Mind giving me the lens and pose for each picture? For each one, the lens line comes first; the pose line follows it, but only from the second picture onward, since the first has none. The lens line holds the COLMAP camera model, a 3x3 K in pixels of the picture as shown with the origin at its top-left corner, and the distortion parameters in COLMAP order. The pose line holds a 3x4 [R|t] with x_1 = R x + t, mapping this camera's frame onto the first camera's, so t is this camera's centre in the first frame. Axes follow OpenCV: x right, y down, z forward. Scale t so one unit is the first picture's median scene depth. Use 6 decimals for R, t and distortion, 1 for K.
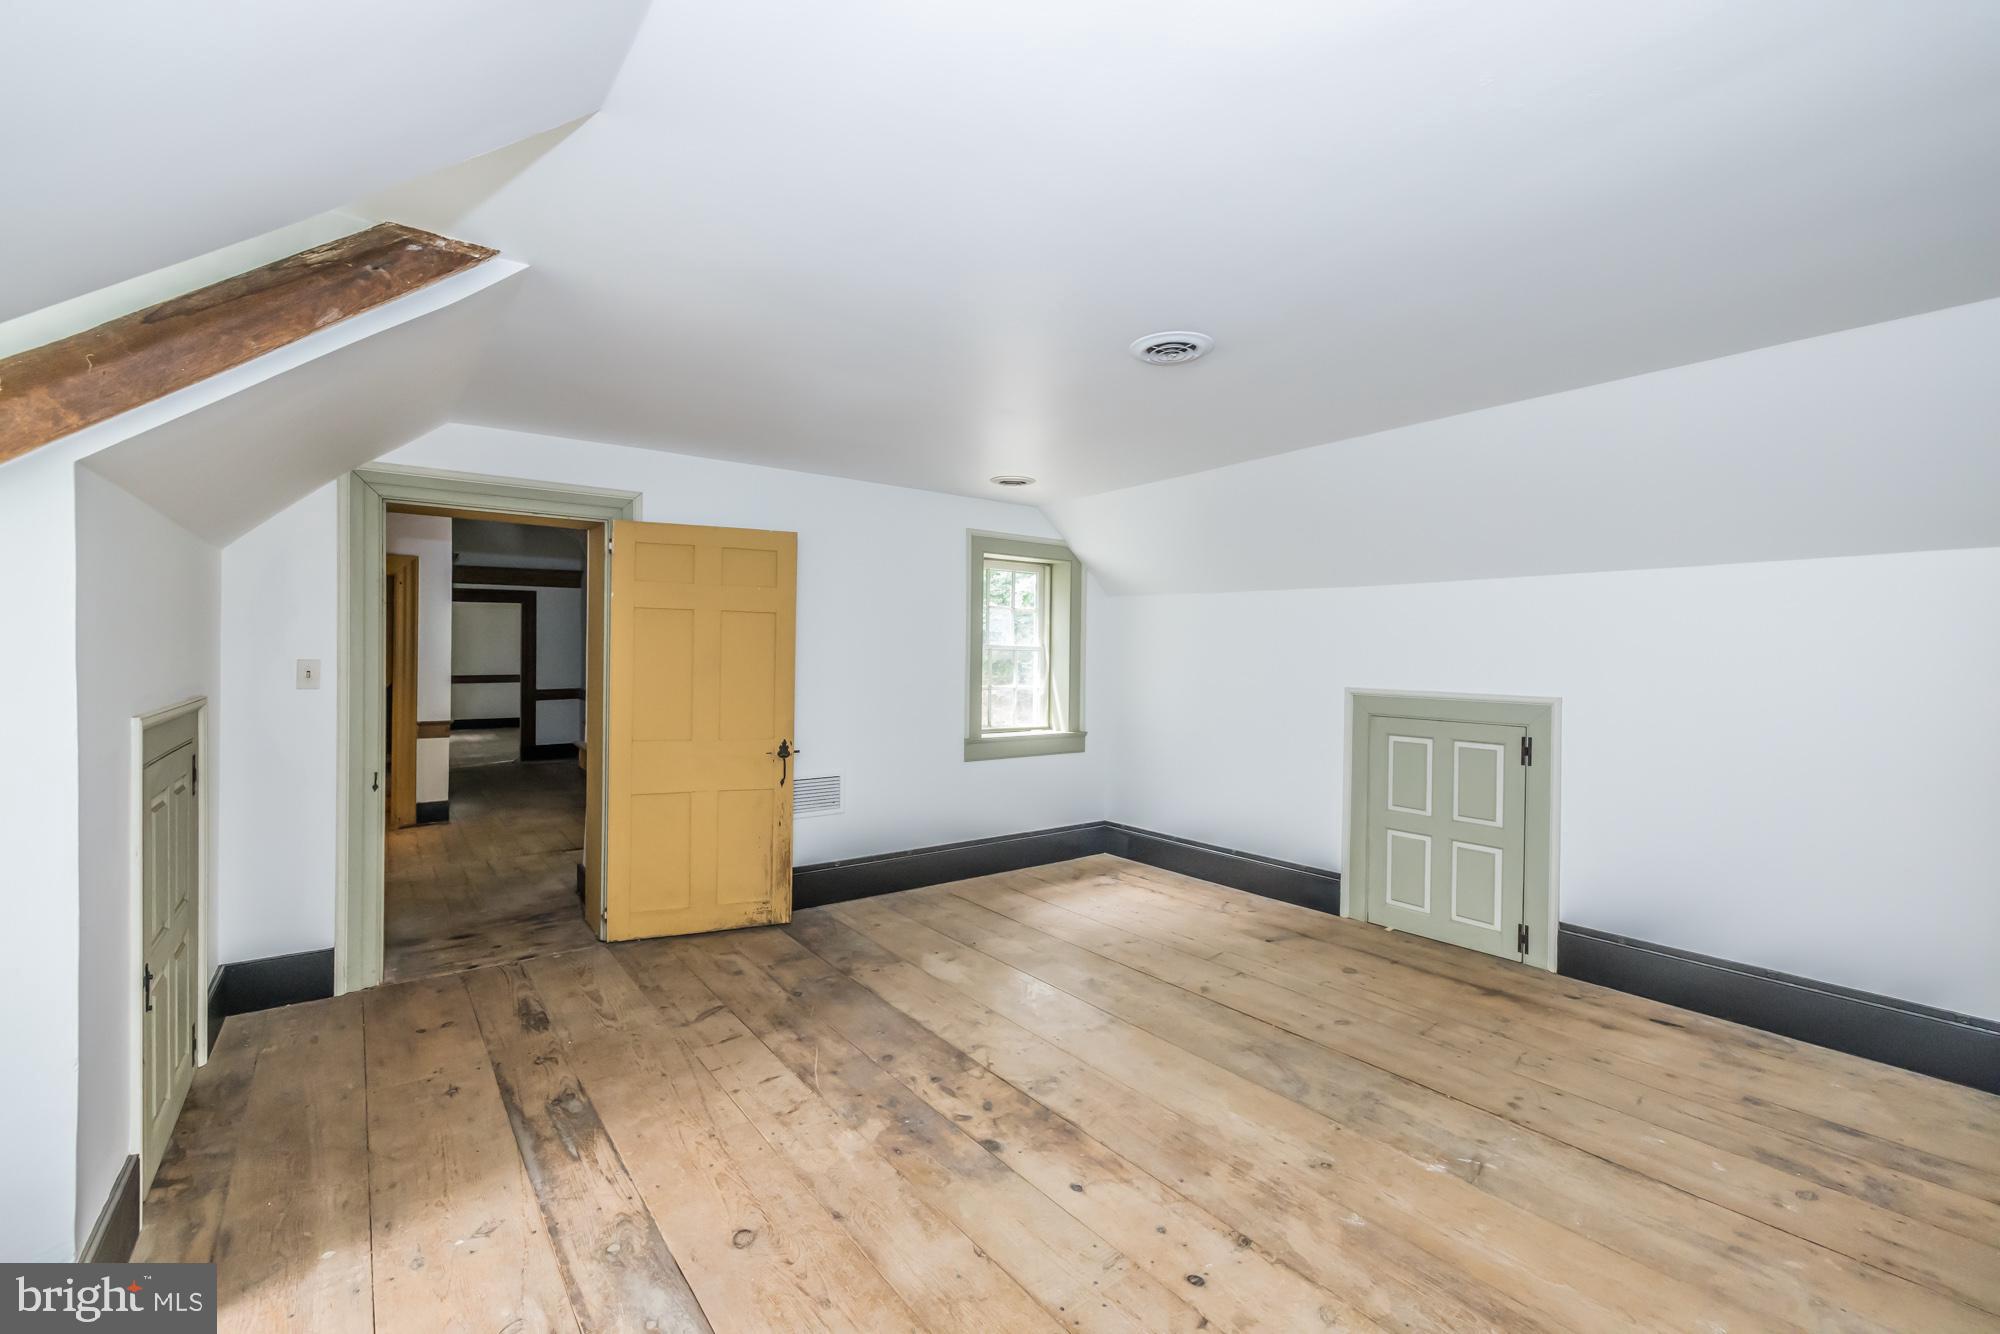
lens RADIAL K [[843.8, 0, 999.3], [0, 843.8, 658.2], [0, 0, 1]] dist [-0.000038, -0.000085]
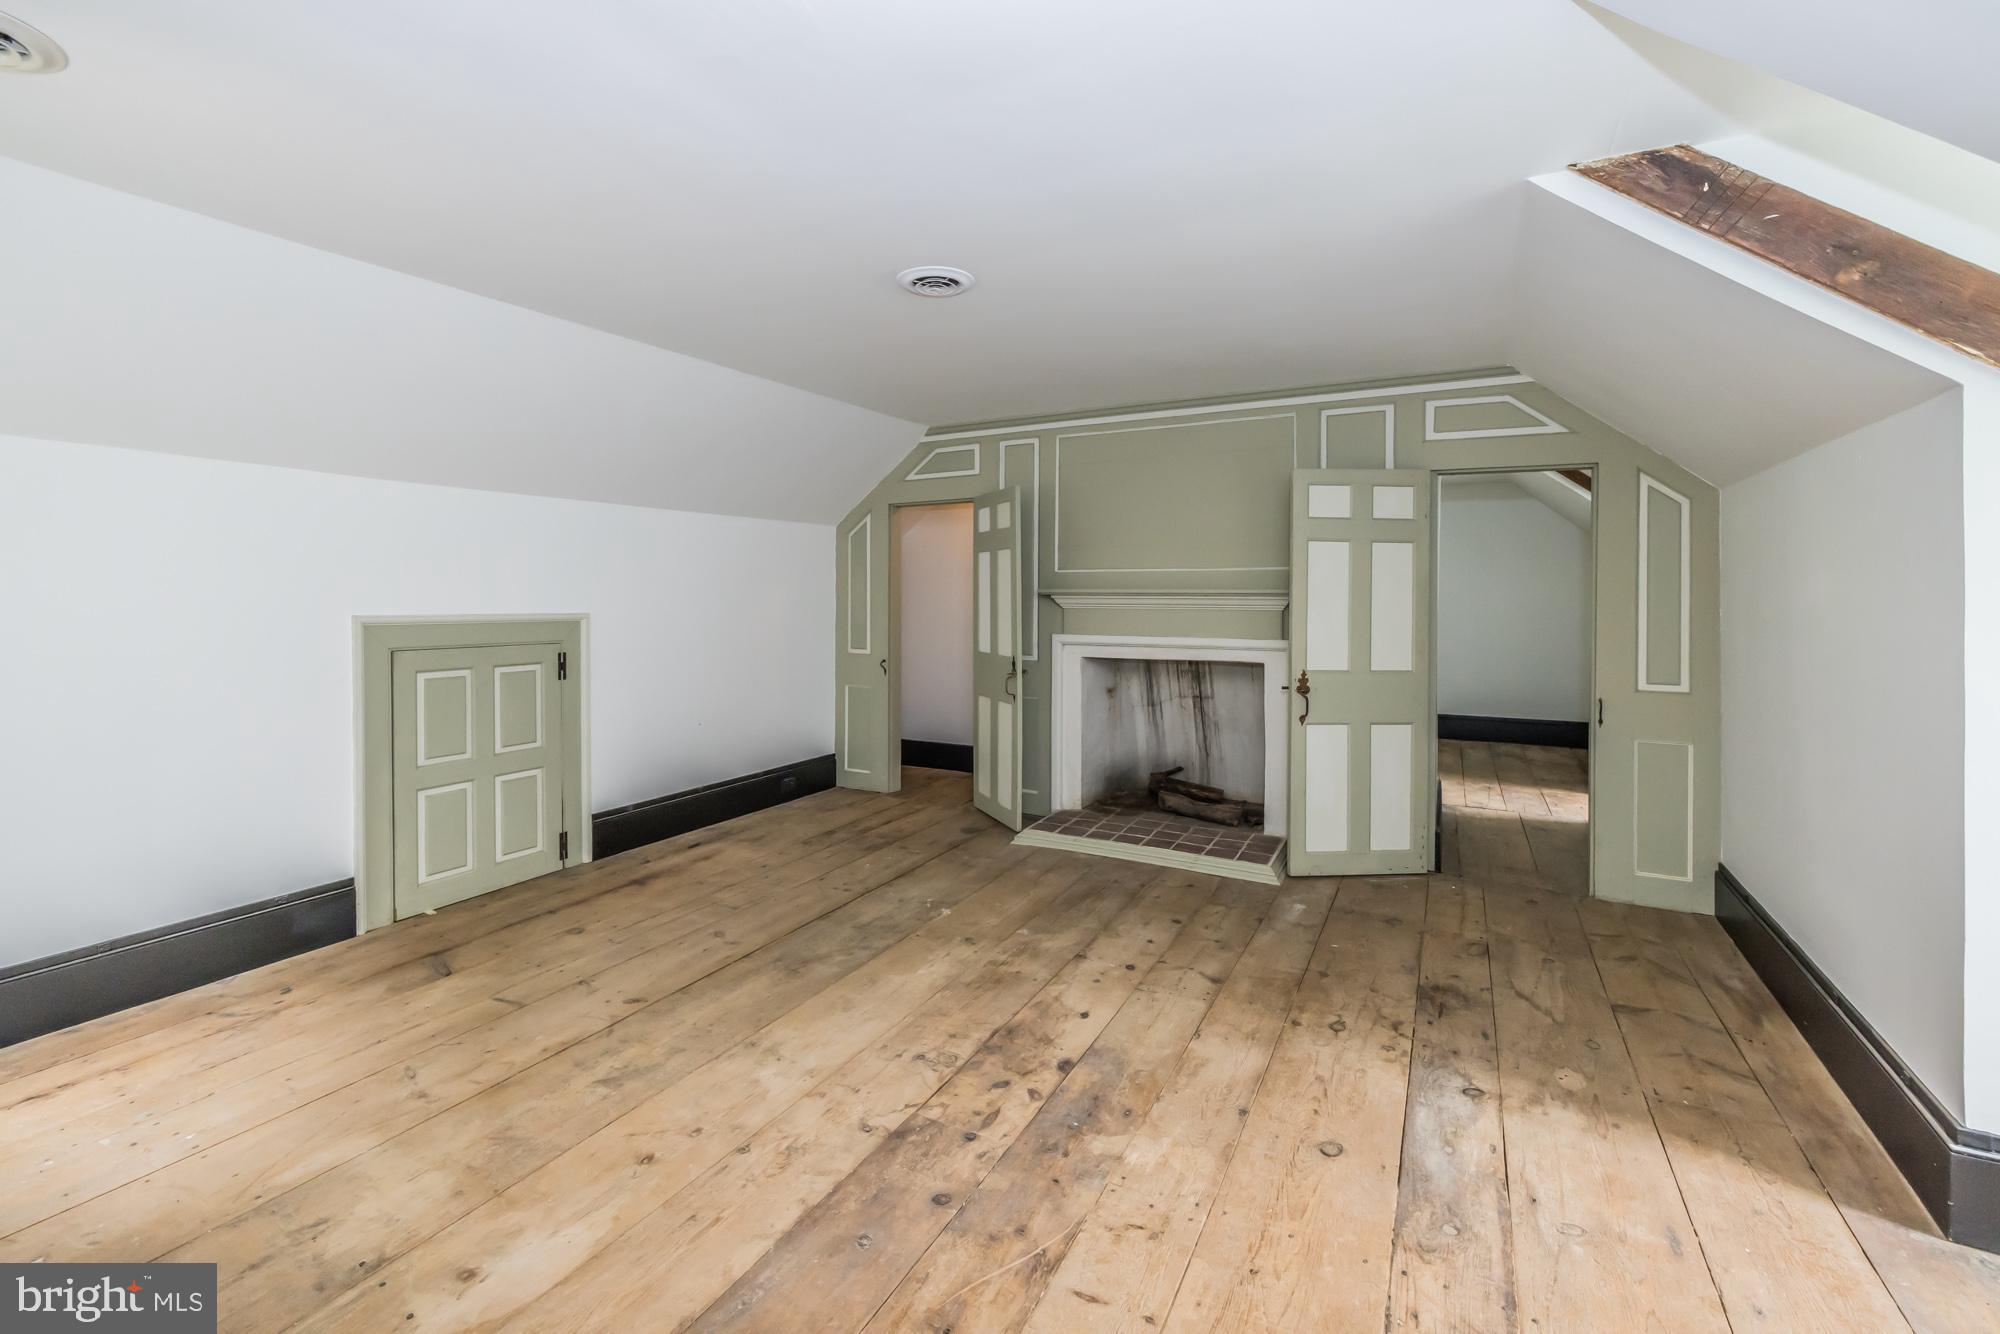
lens RADIAL K [[867.7, 0, 992.9], [0, 867.7, 612.7], [0, 0, 1]] dist [0.000829, 0.000511]
pose [[-0.411253, -0.029644, 0.911039, -0.809063], [-0.000664, 0.999481, 0.032222, 0.013761], [-0.911521, 0.012646, -0.411059, 1.361710]]
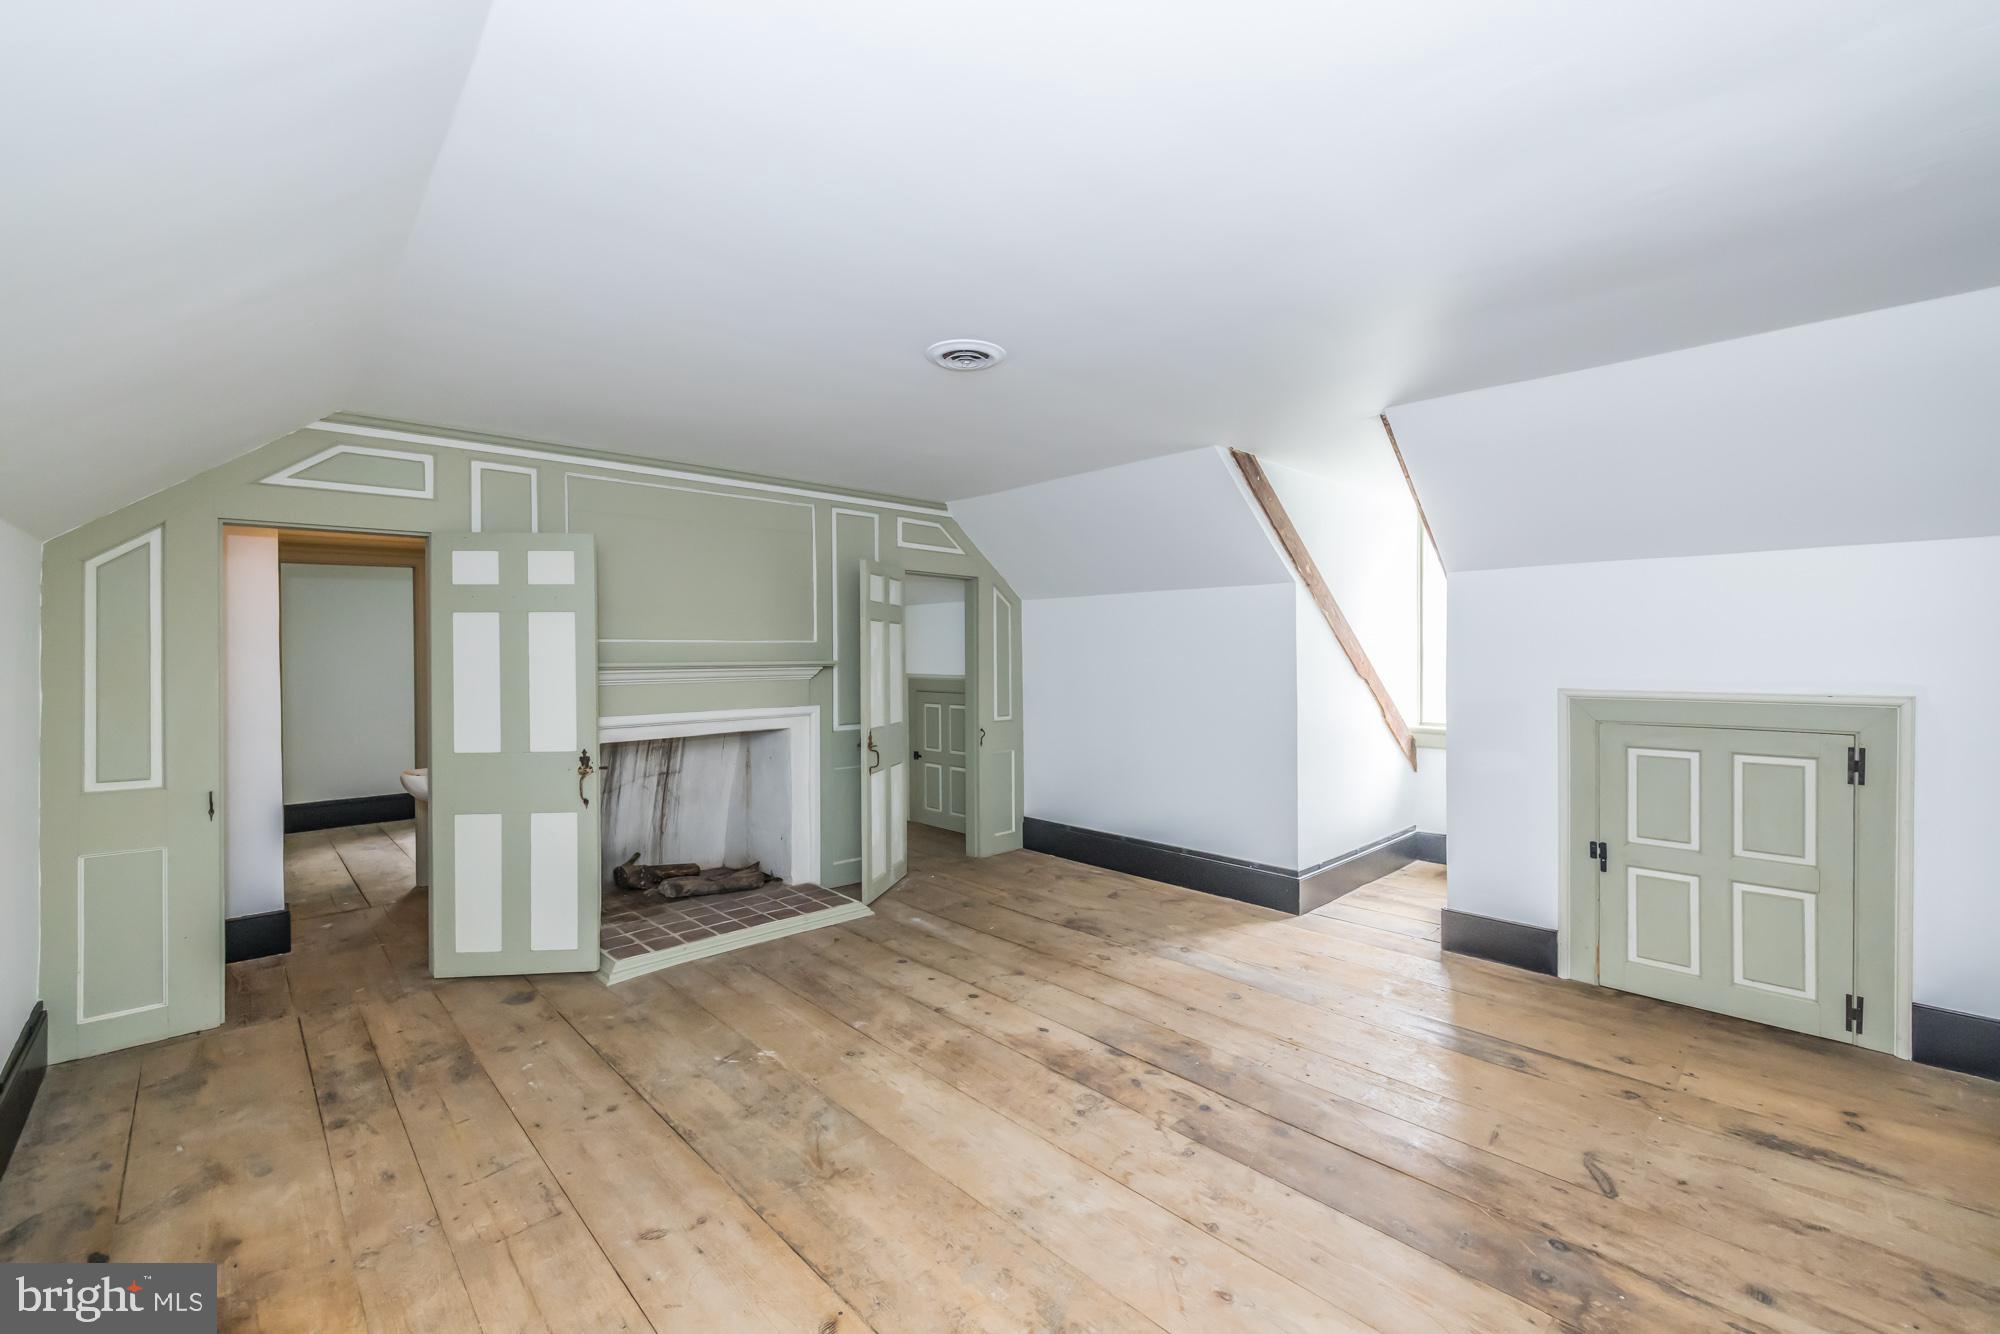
lens RADIAL K [[822.1, 0, 1000.0], [0, 822.1, 667.0], [0, 0, 1]] dist [-0.000514, 0.000069]
pose [[-0.994342, -0.003495, -0.106173, 0.262246], [-0.006000, 0.999711, 0.023286, -0.007917], [0.106061, 0.023791, -0.994075, 1.970339]]
